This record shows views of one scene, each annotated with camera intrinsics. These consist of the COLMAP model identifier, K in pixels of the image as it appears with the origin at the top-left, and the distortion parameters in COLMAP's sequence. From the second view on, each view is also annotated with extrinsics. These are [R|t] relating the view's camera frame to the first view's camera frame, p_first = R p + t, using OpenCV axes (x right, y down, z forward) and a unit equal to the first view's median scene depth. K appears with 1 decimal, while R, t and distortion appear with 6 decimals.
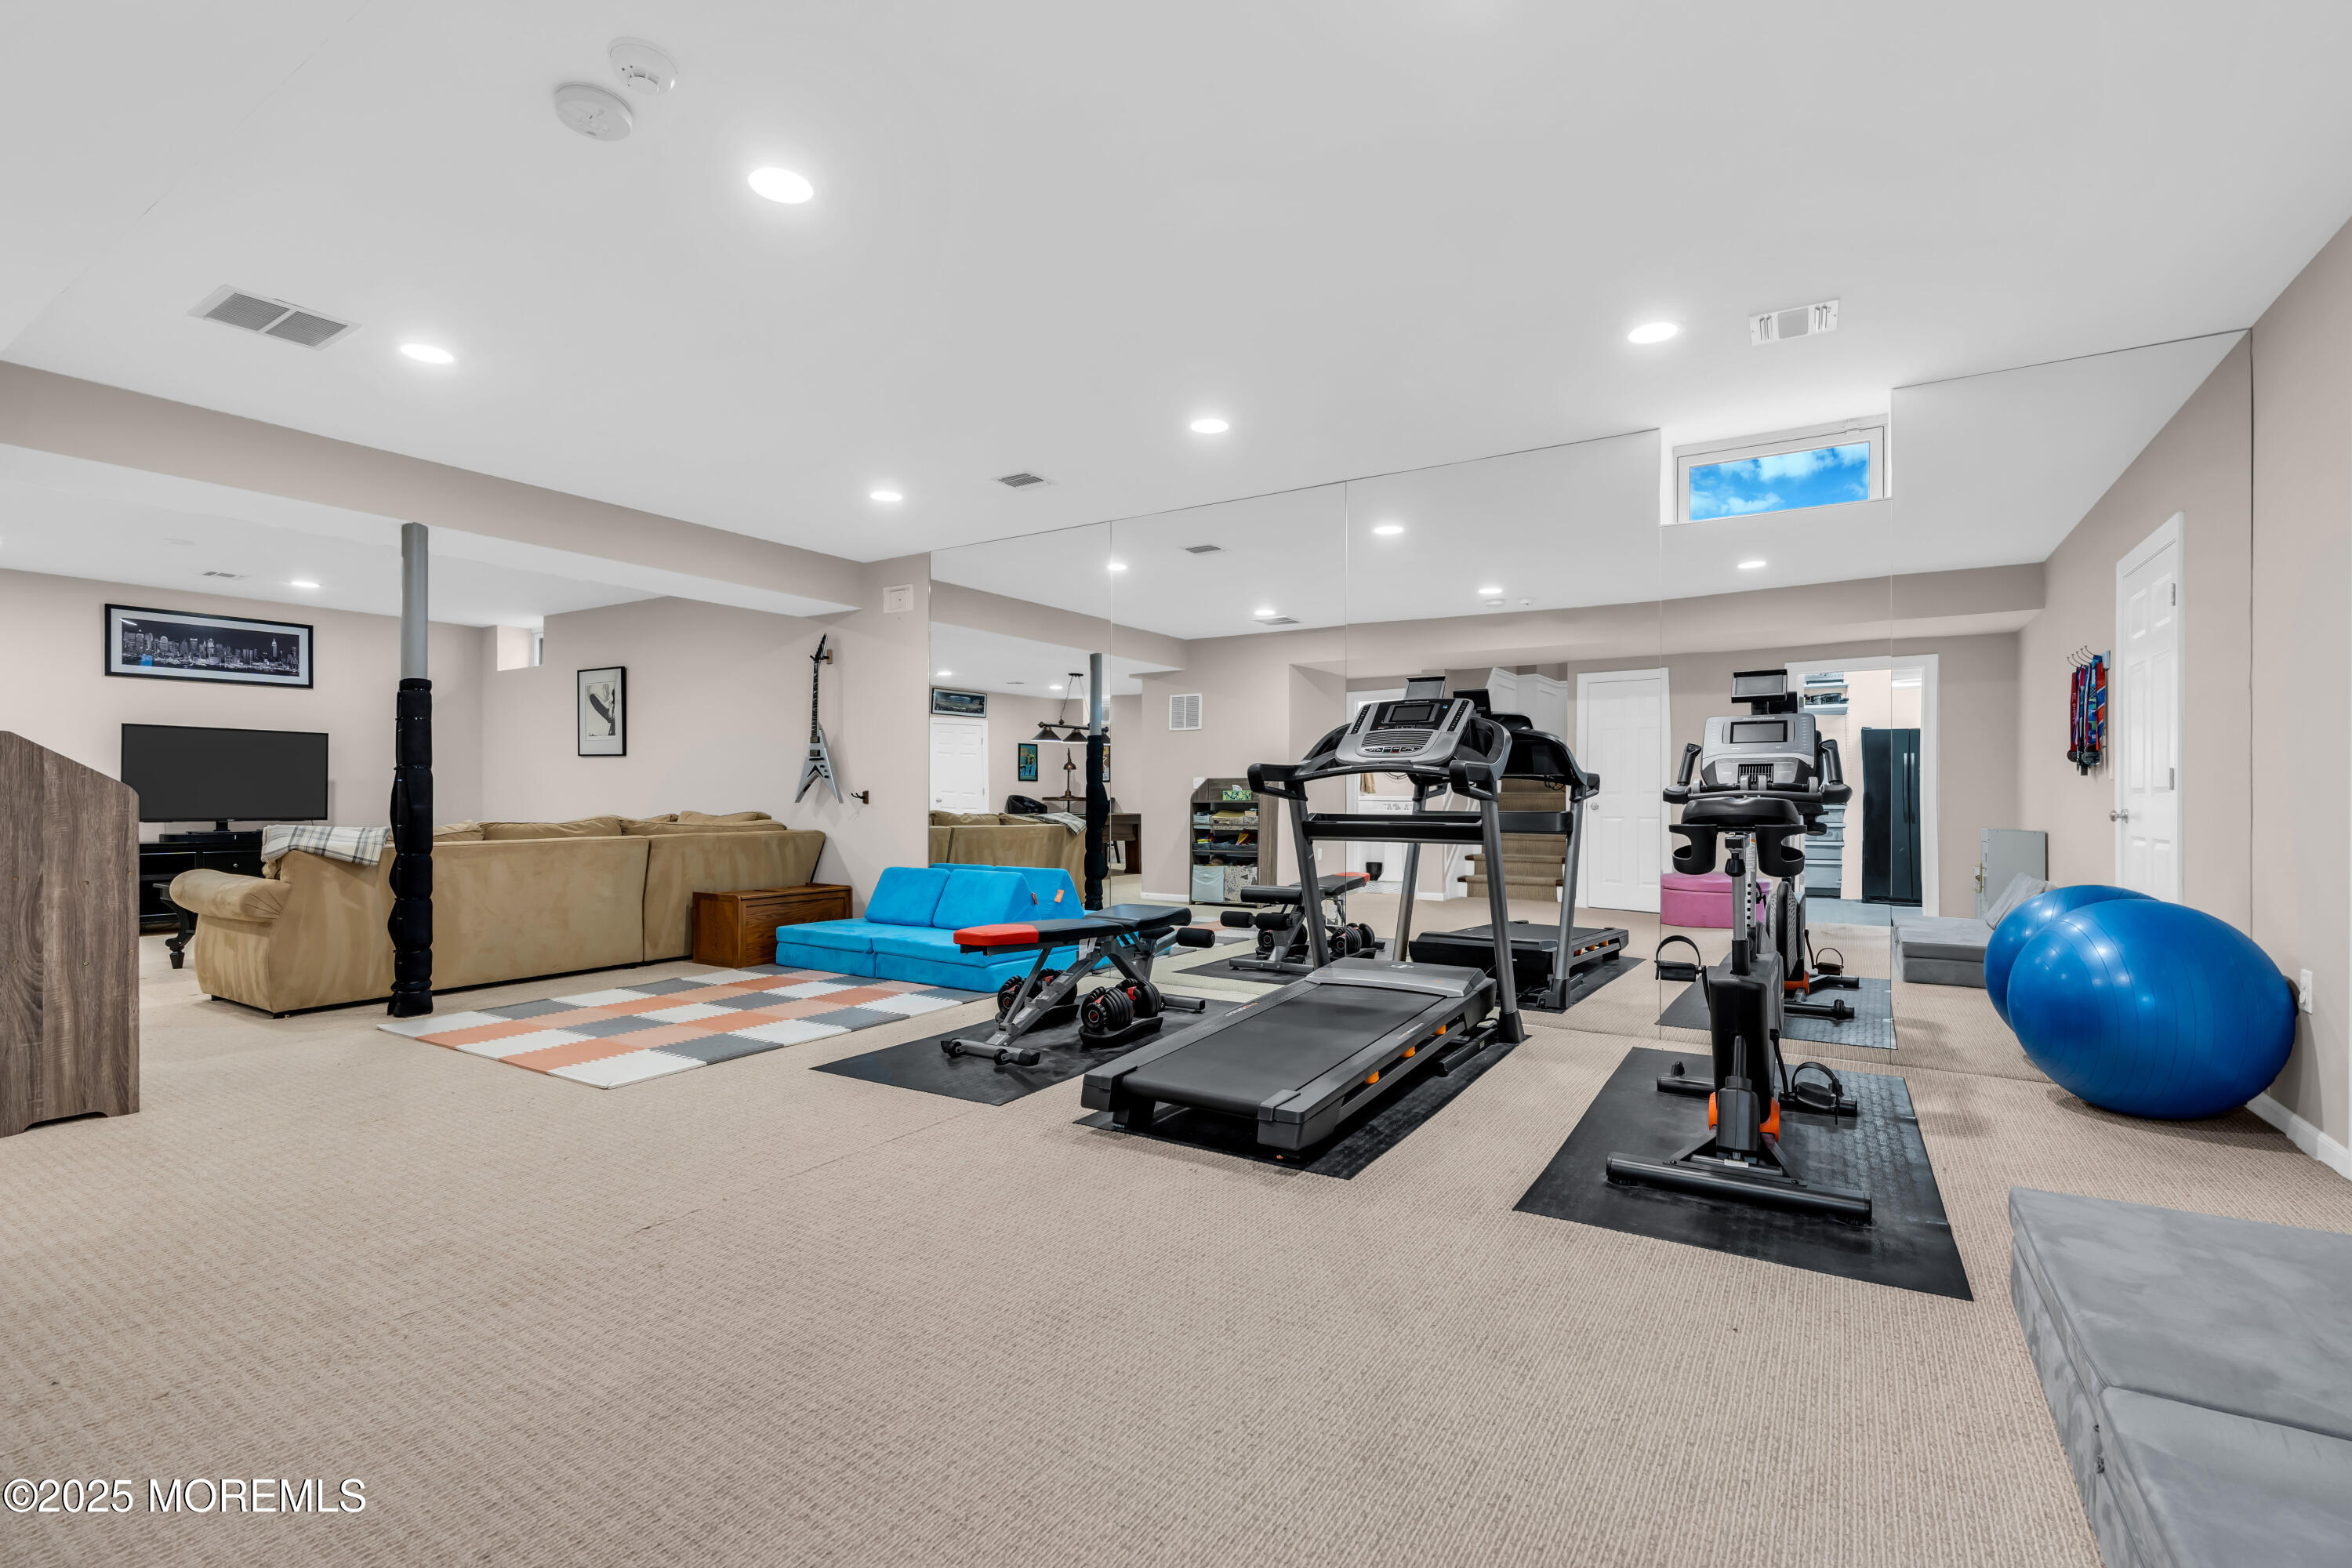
lens RADIAL K [[1021.4, 0, 1162.0], [0, 1021.4, 788.6], [0, 0, 1]] dist [0.000467, 0.000320]
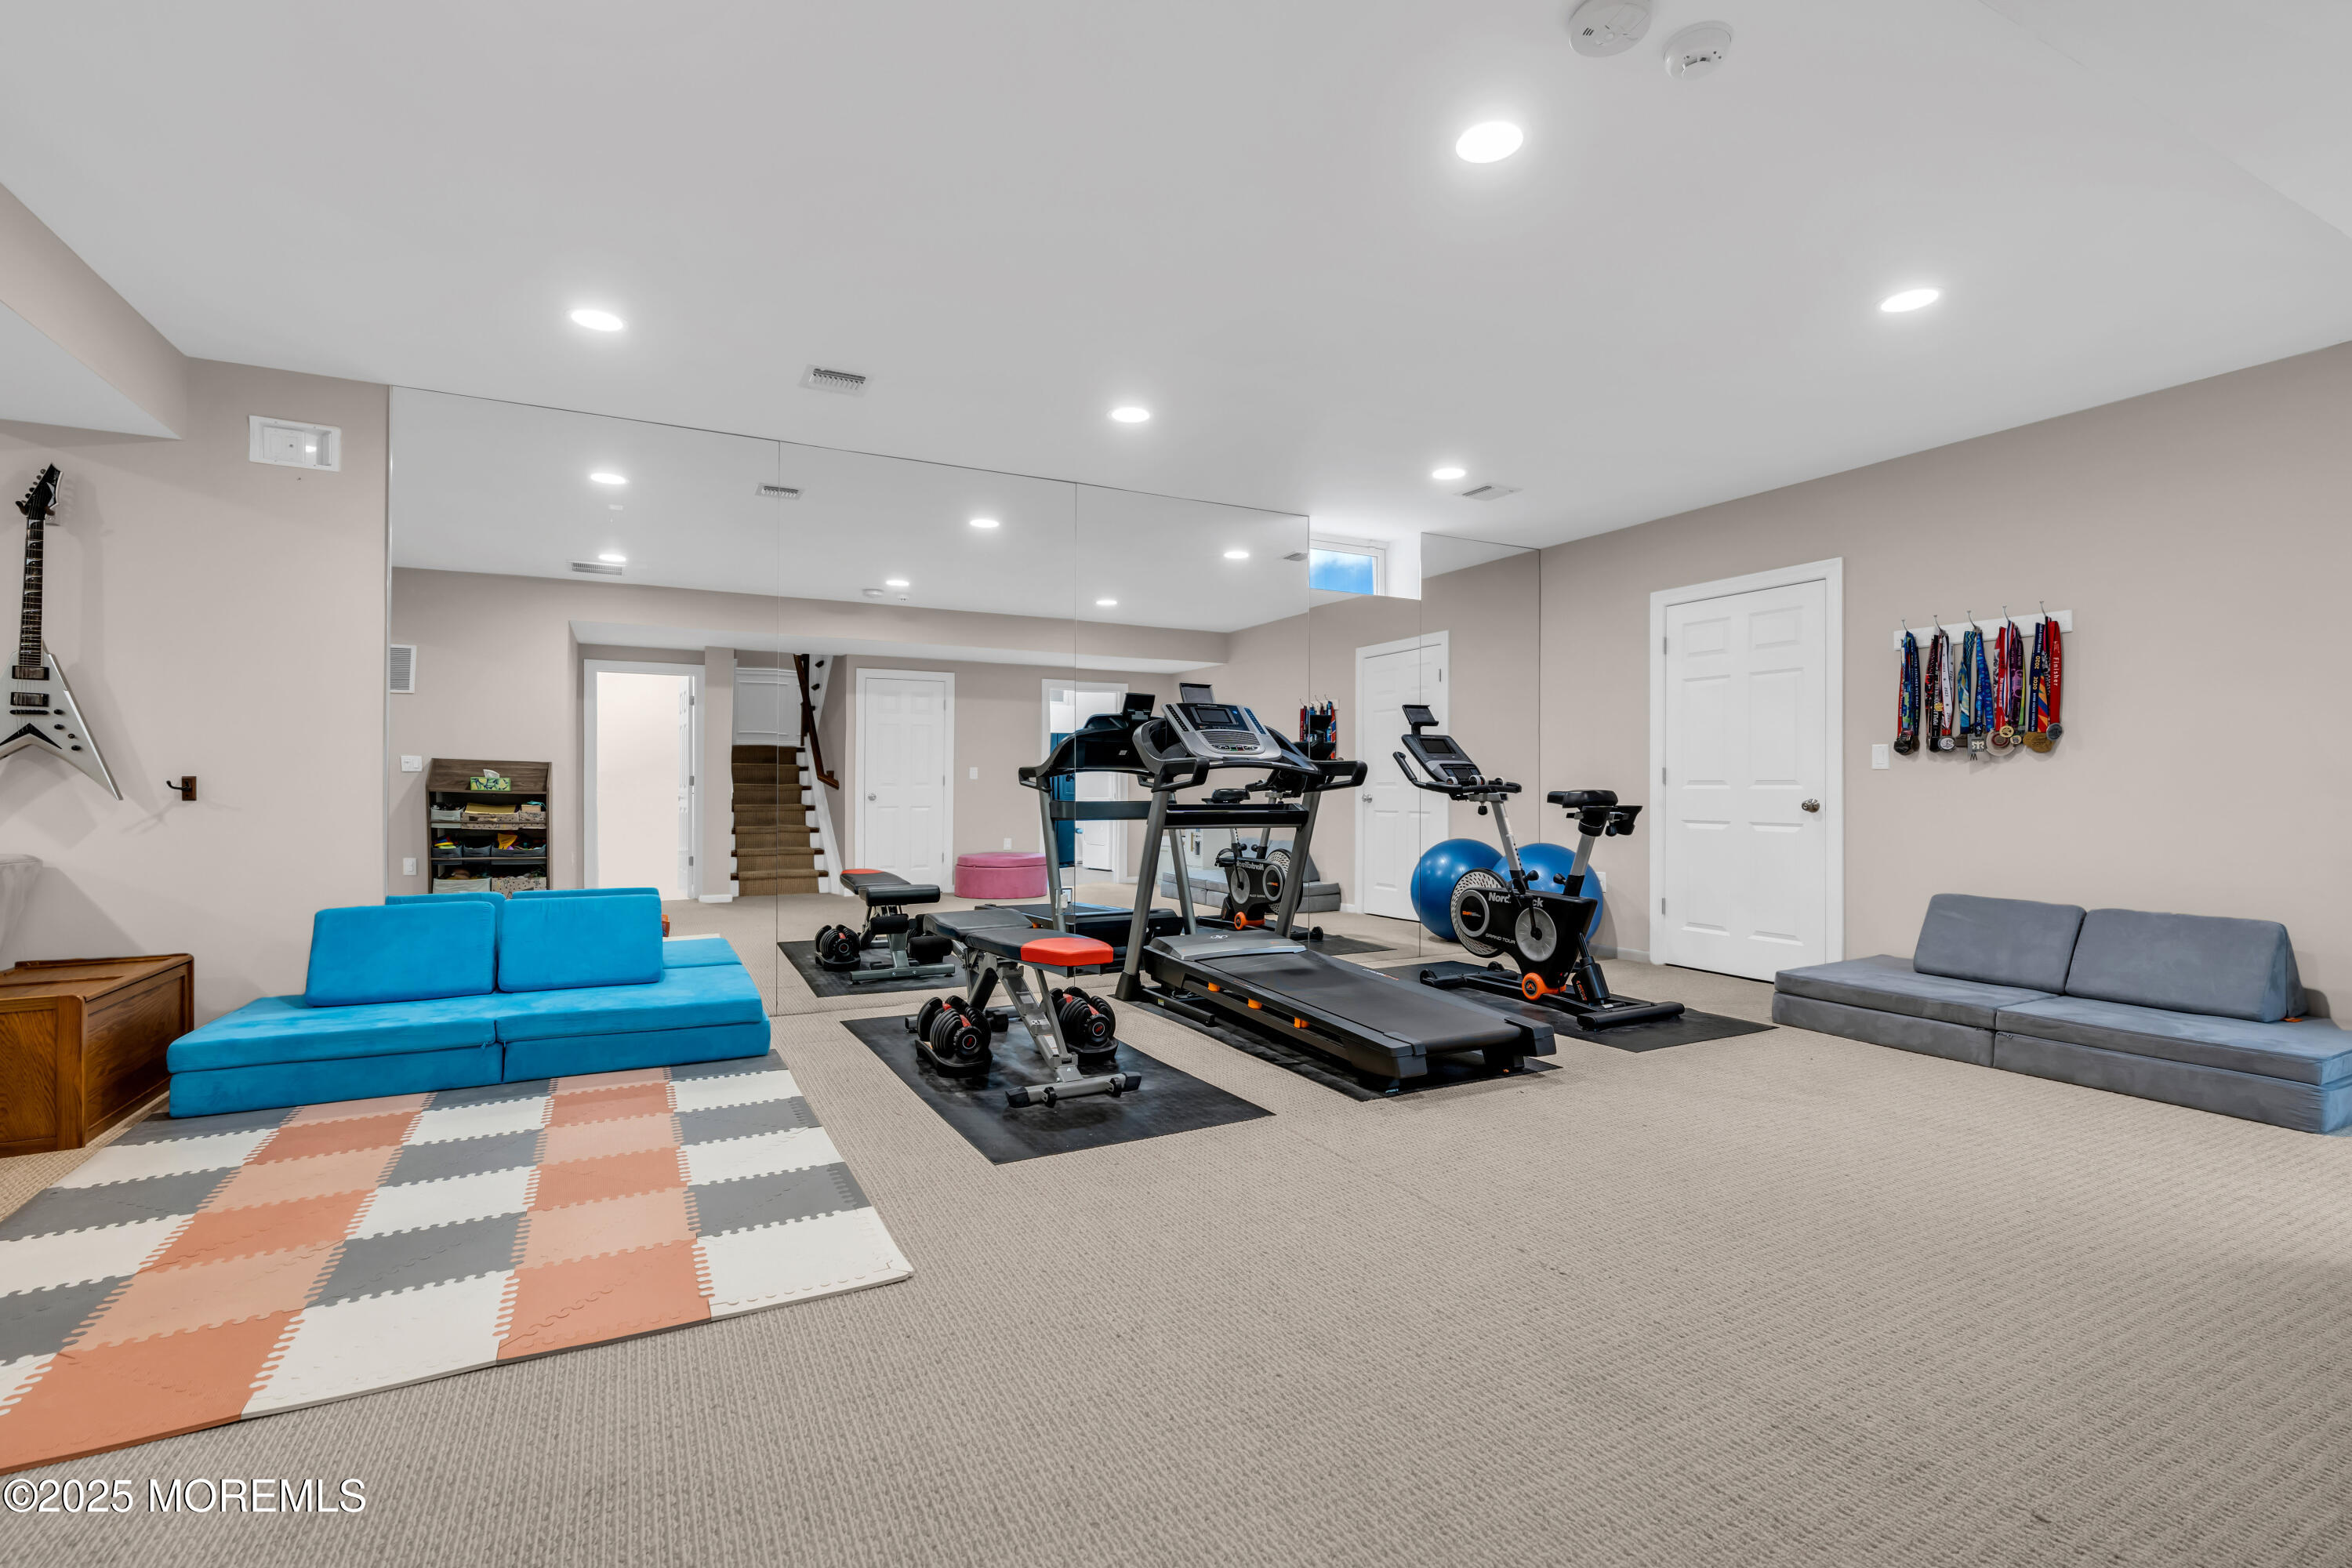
lens RADIAL K [[1021.4, 0, 1162.0], [0, 1021.4, 788.6], [0, 0, 1]] dist [0.000467, 0.000320]
pose [[0.526500, -0.003207, 0.850169, -0.473095], [-0.008626, 0.999921, 0.009114, -0.000917], [-0.850132, -0.012131, 0.526431, 0.273030]]
